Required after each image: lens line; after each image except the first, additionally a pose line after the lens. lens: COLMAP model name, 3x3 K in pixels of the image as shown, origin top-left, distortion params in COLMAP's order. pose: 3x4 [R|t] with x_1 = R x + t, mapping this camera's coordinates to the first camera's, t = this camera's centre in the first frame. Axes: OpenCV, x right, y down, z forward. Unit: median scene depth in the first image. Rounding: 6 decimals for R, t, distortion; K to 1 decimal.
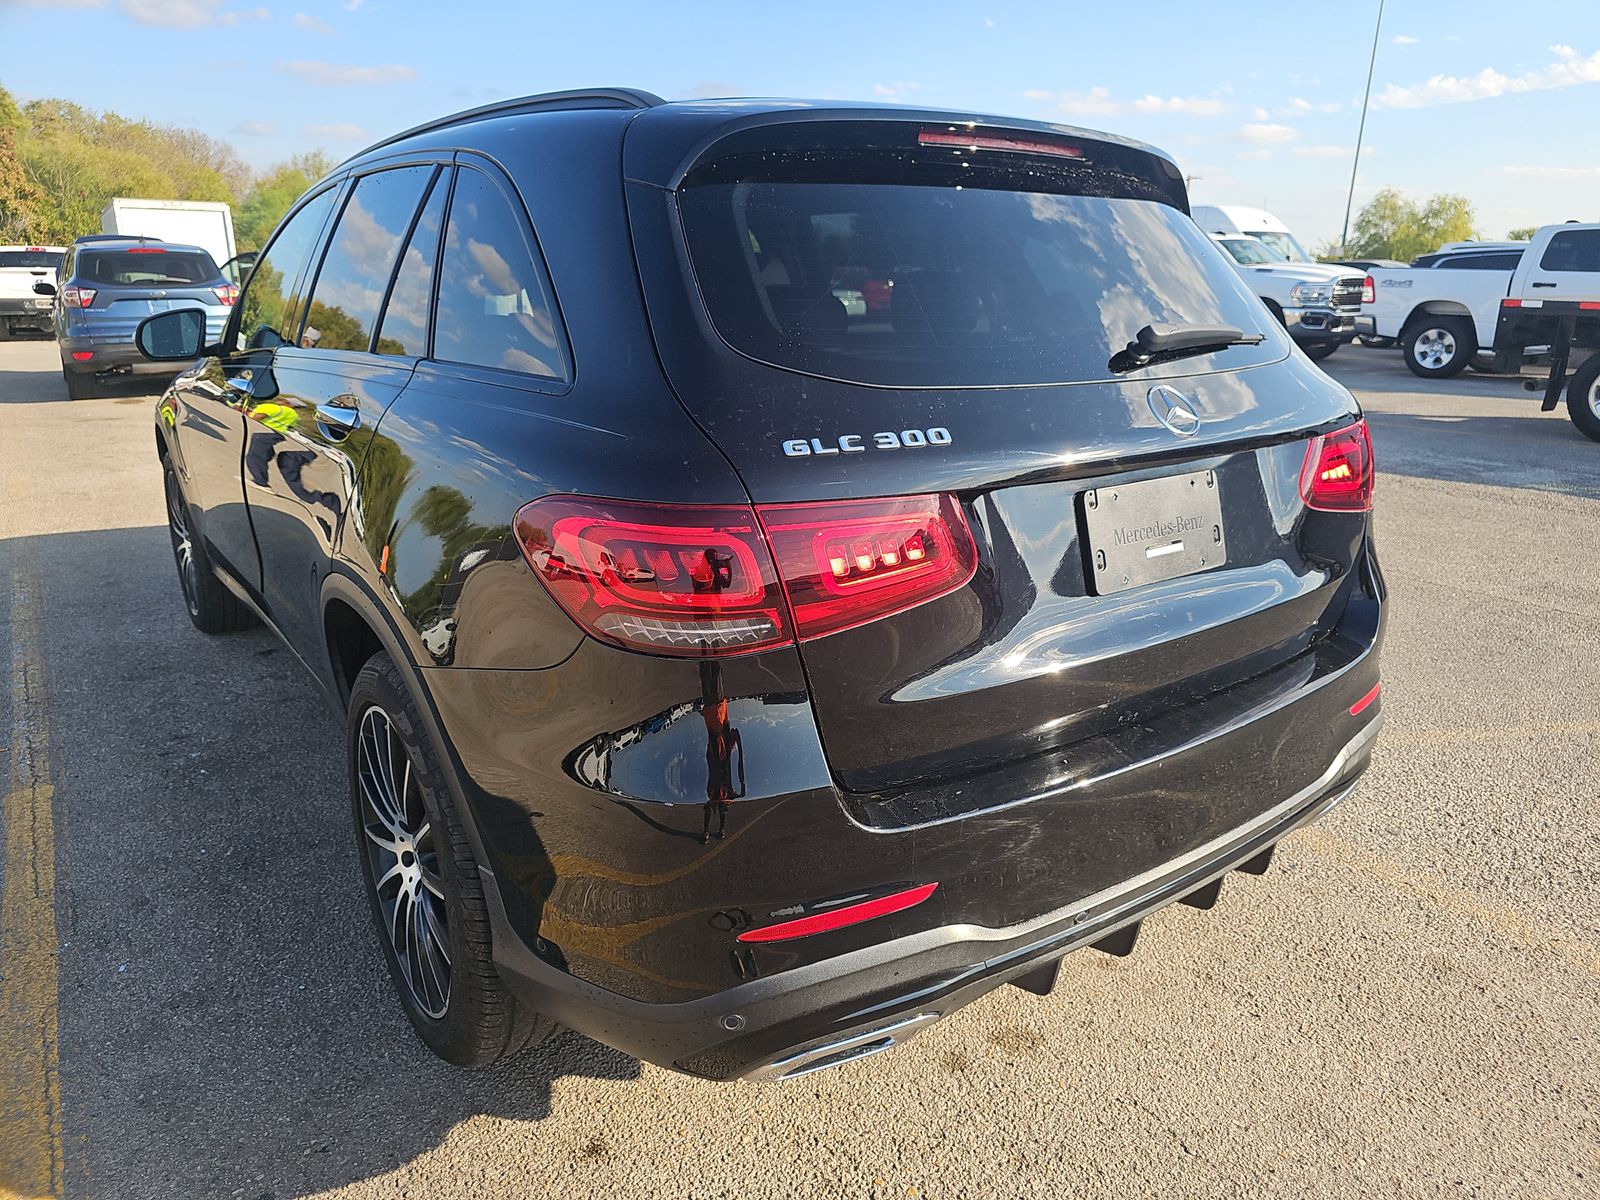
lens RADIAL K [[1065.4, 0, 800.0], [0, 1065.4, 600.0], [0, 0, 1]] dist [-0.005166, -0.001715]
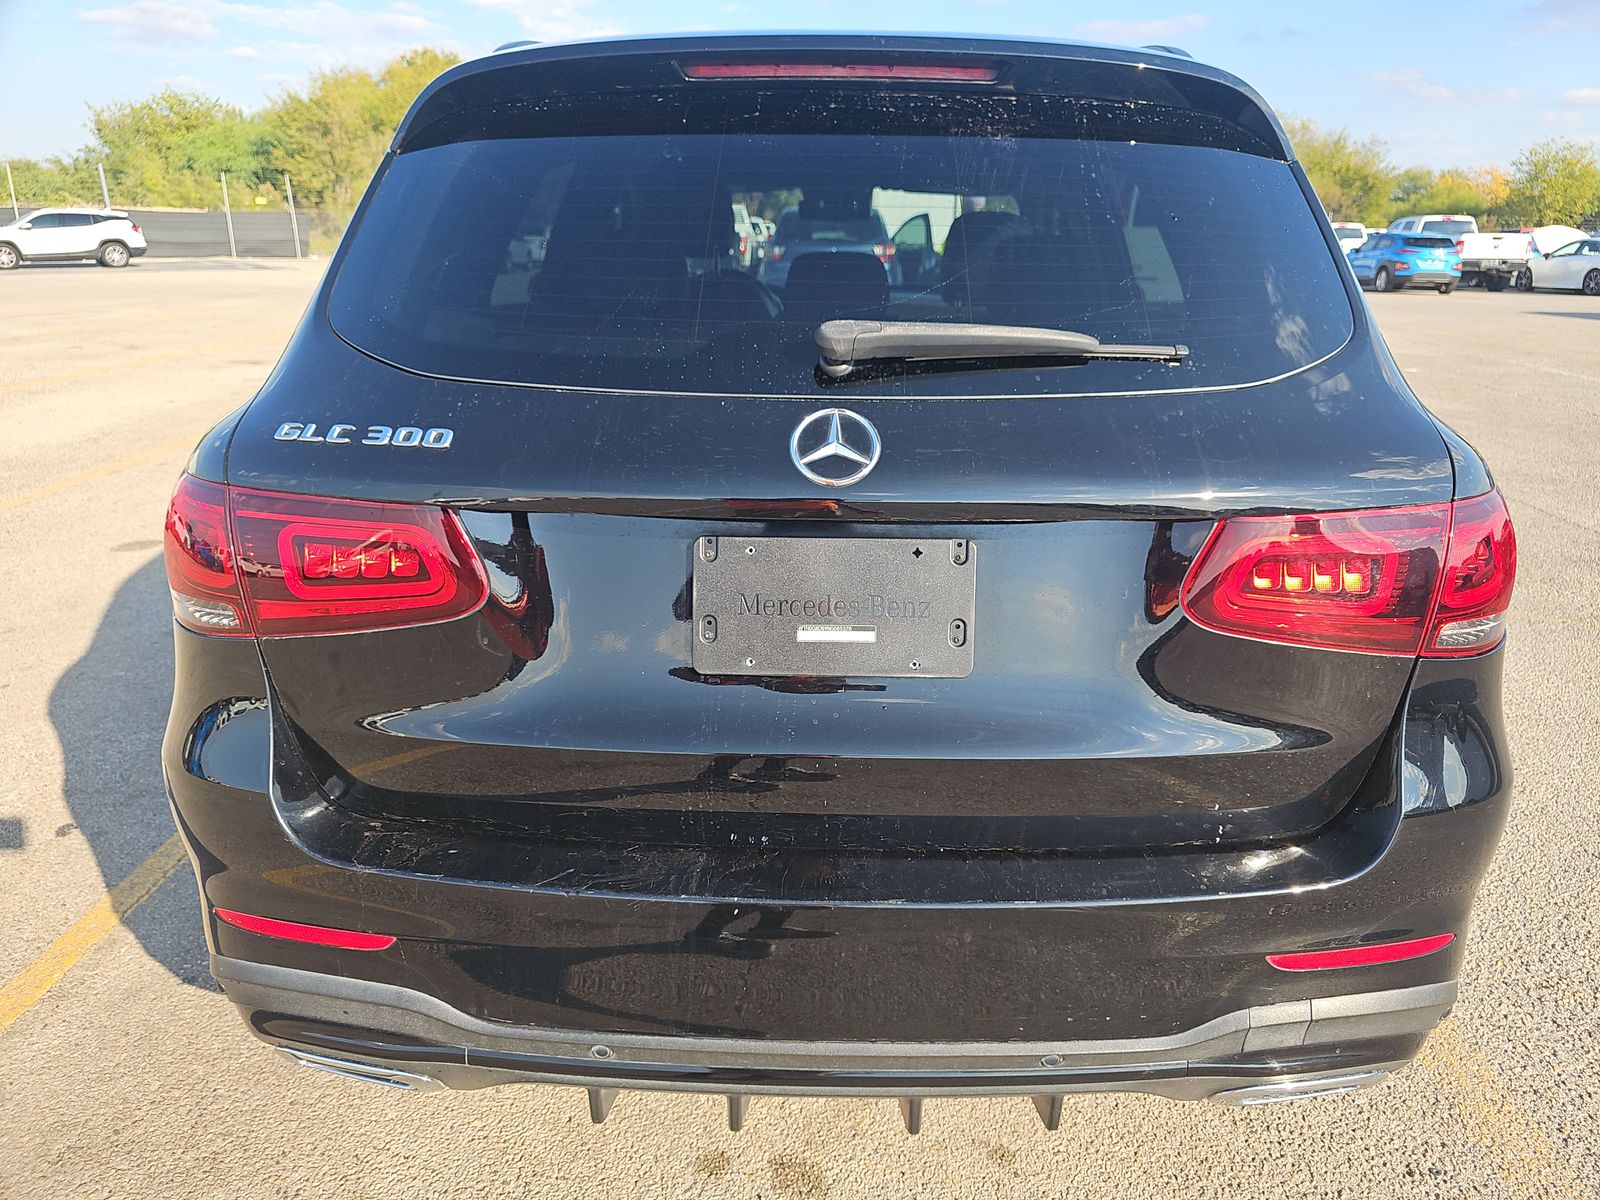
lens RADIAL K [[1065.4, 0, 800.0], [0, 1065.4, 600.0], [0, 0, 1]] dist [-0.005166, -0.001715]
pose [[0.801327, 0.211742, -0.559500, 0.787669], [-0.186932, 0.977059, 0.102039, -0.153611], [0.568270, 0.022822, 0.822525, 0.425729]]
